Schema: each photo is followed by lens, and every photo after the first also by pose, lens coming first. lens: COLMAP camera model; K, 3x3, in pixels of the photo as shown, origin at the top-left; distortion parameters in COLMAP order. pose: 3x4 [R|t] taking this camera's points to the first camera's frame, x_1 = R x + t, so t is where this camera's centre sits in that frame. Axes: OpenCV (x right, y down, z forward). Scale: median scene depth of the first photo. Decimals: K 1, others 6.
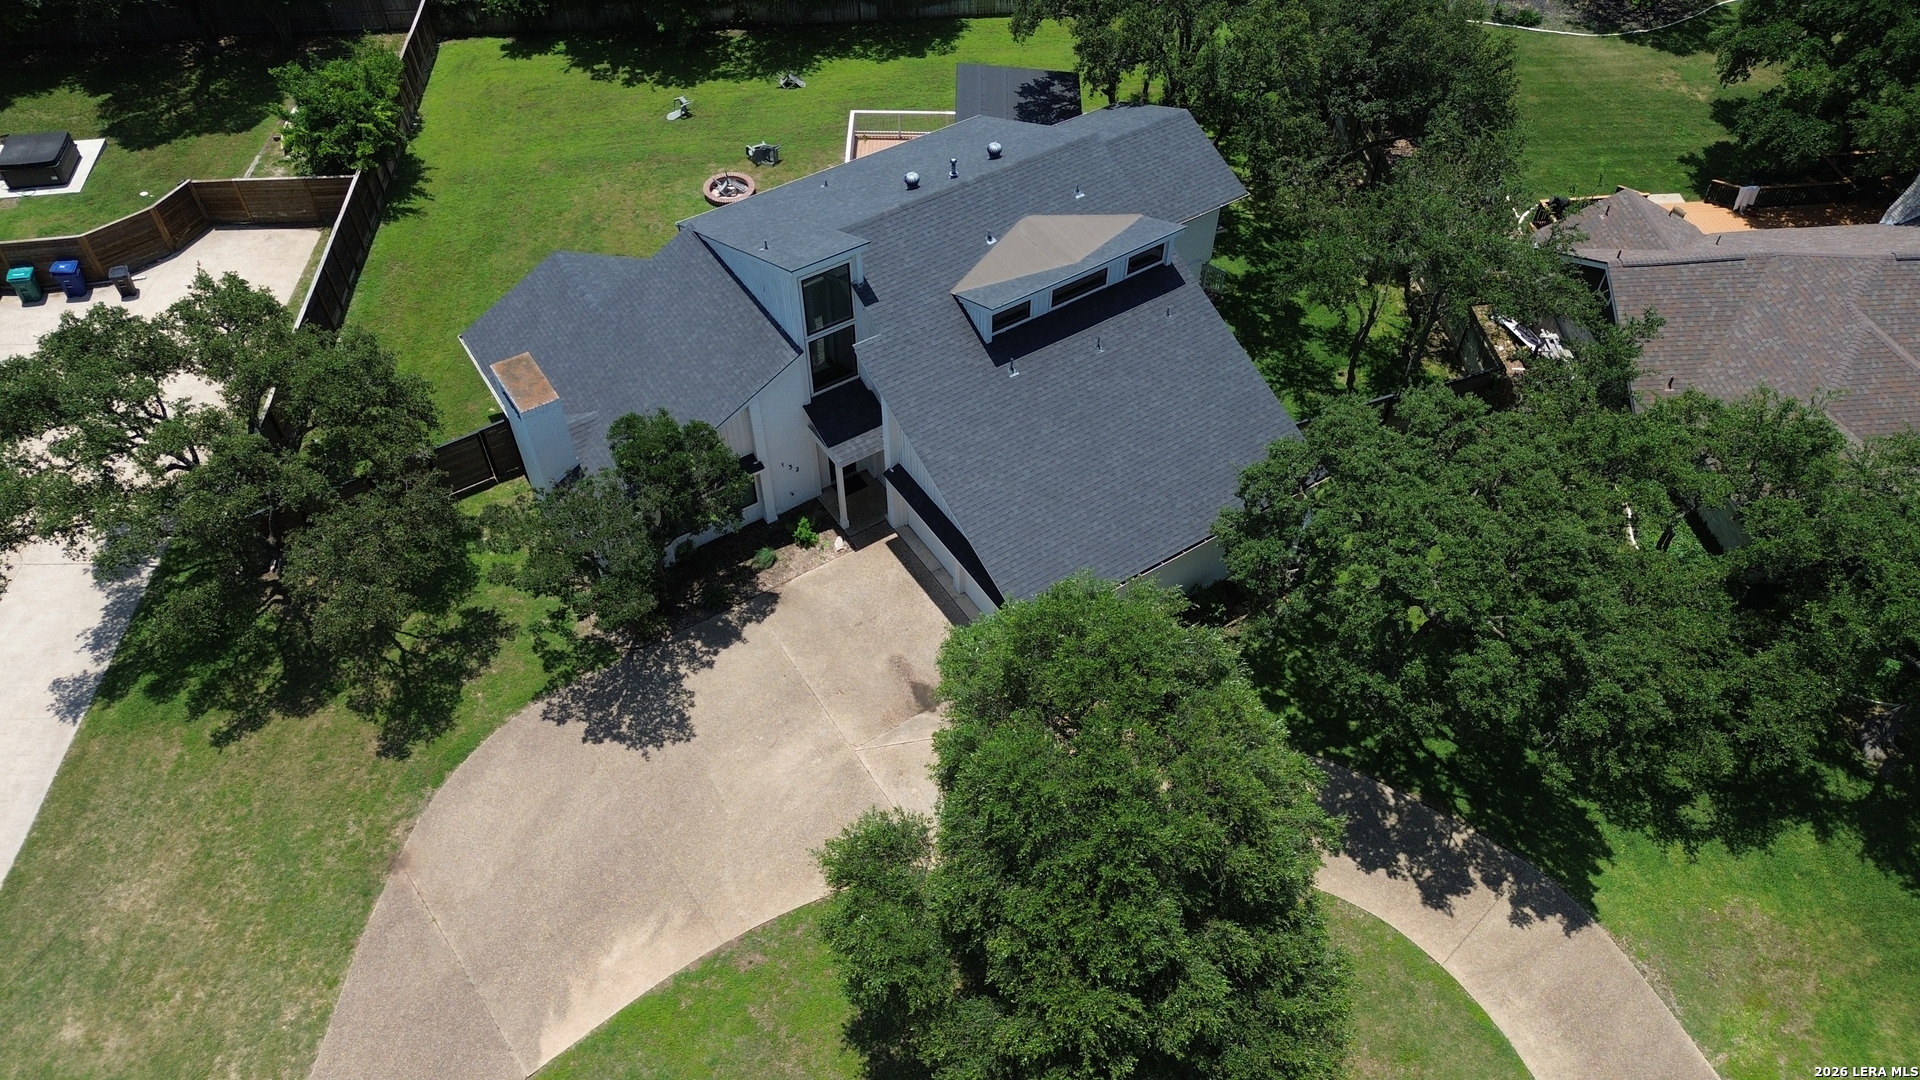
lens RADIAL K [[1362.2, 0, 960.2], [0, 1362.2, 542.1], [0, 0, 1]] dist [0.070860, -0.064765]
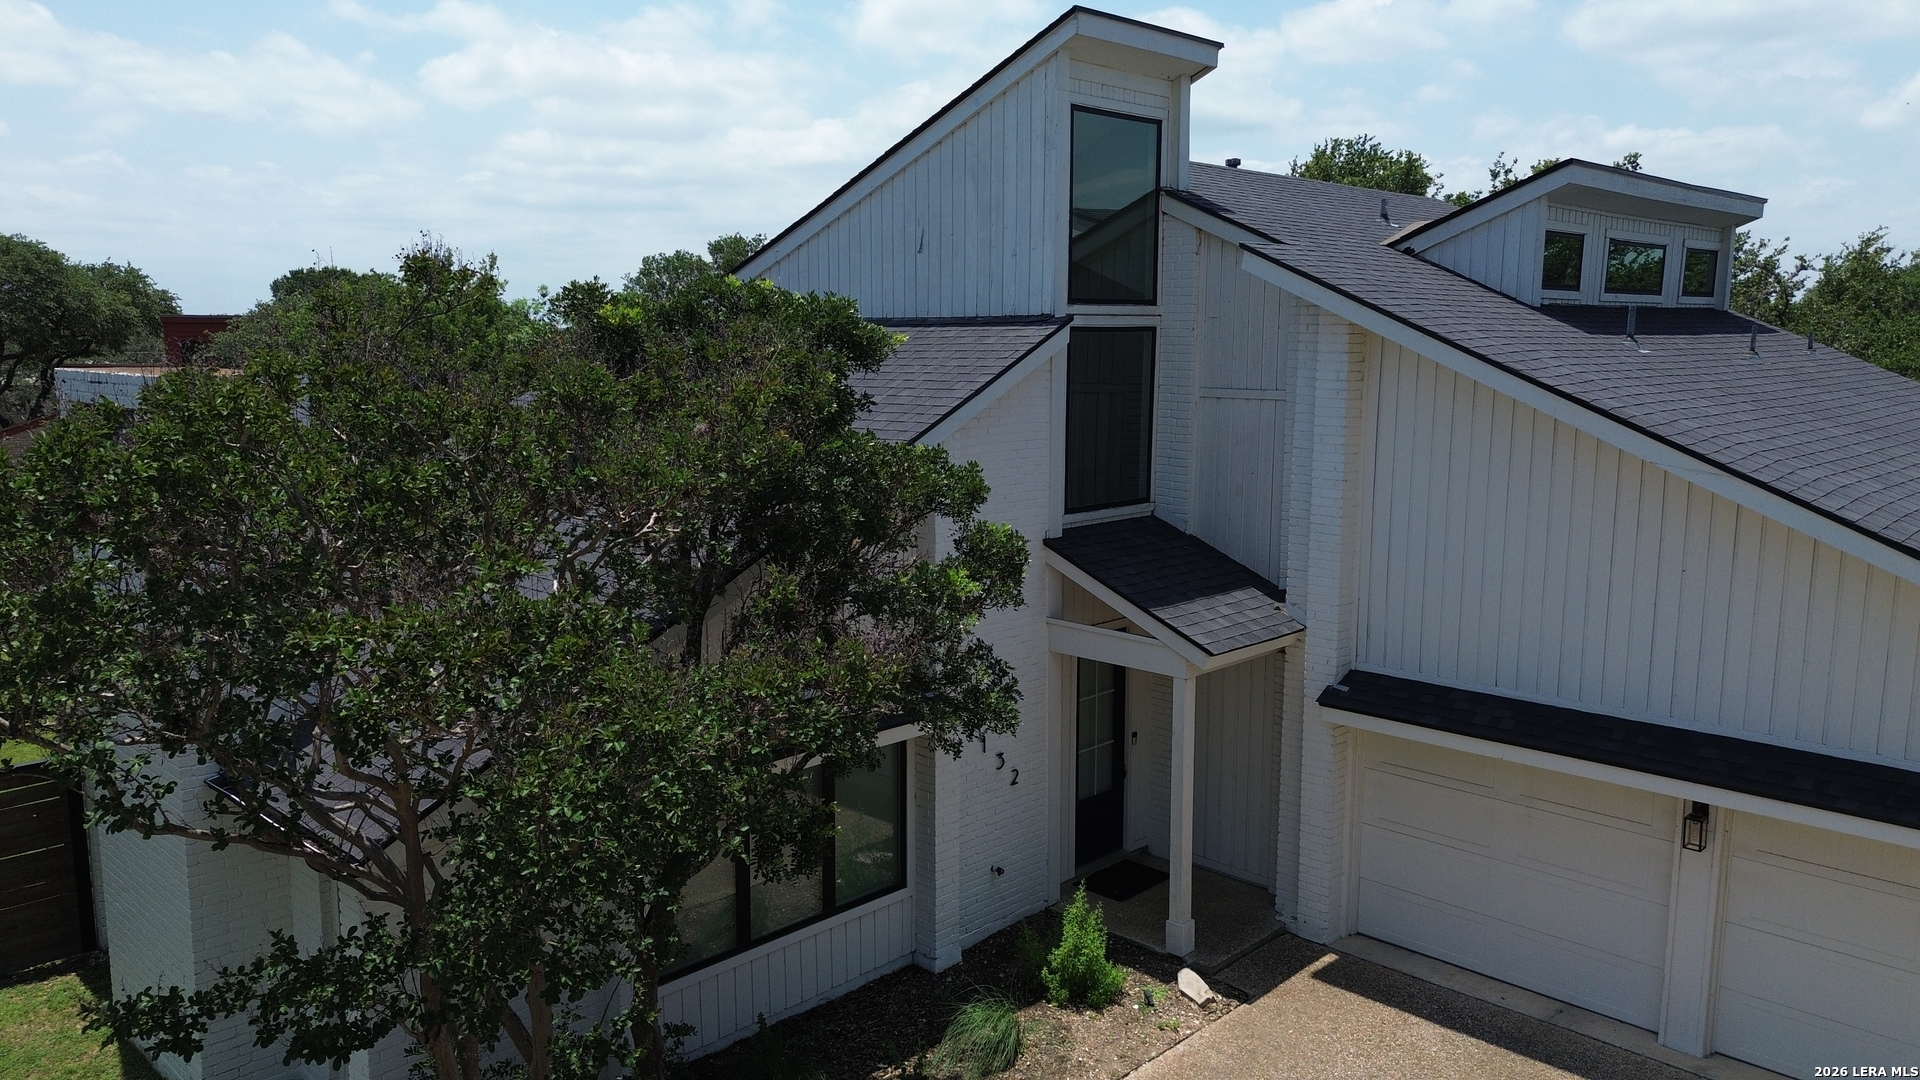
lens RADIAL K [[1362.2, 0, 966.4], [0, 1362.2, 543.1], [0, 0, 1]] dist [0.070860, -0.064765]
pose [[0.974376, -0.033762, 0.222376, -0.218925], [0.167588, 0.768385, -0.617655, 0.113705], [-0.150018, 0.639096, 0.754354, 0.768735]]
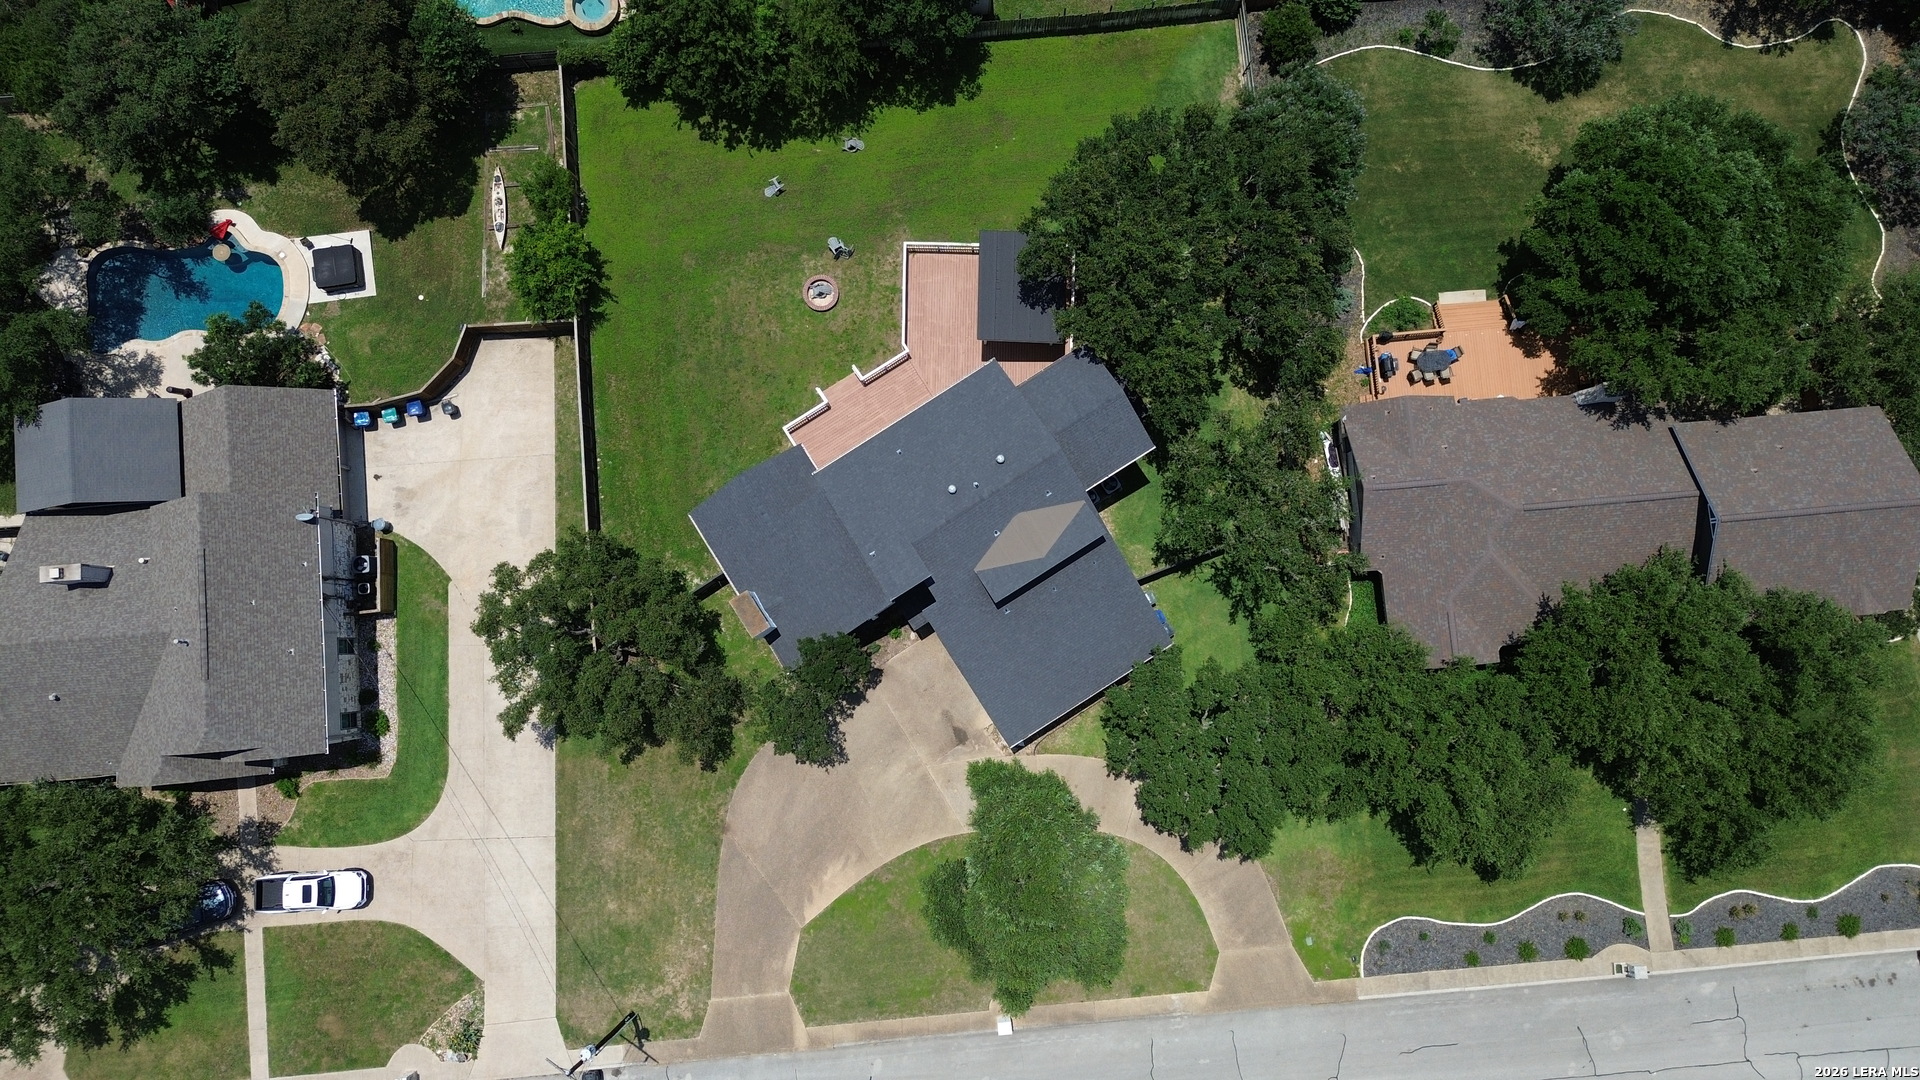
lens RADIAL K [[1362.2, 0, 957.1], [0, 1362.2, 546.9], [0, 0, 1]] dist [0.070860, -0.064765]
pose [[0.999913, 0.008801, -0.009797, -0.012482], [-0.001073, 0.795879, 0.605455, -1.309851], [0.013125, -0.605392, 0.795819, -0.431671]]
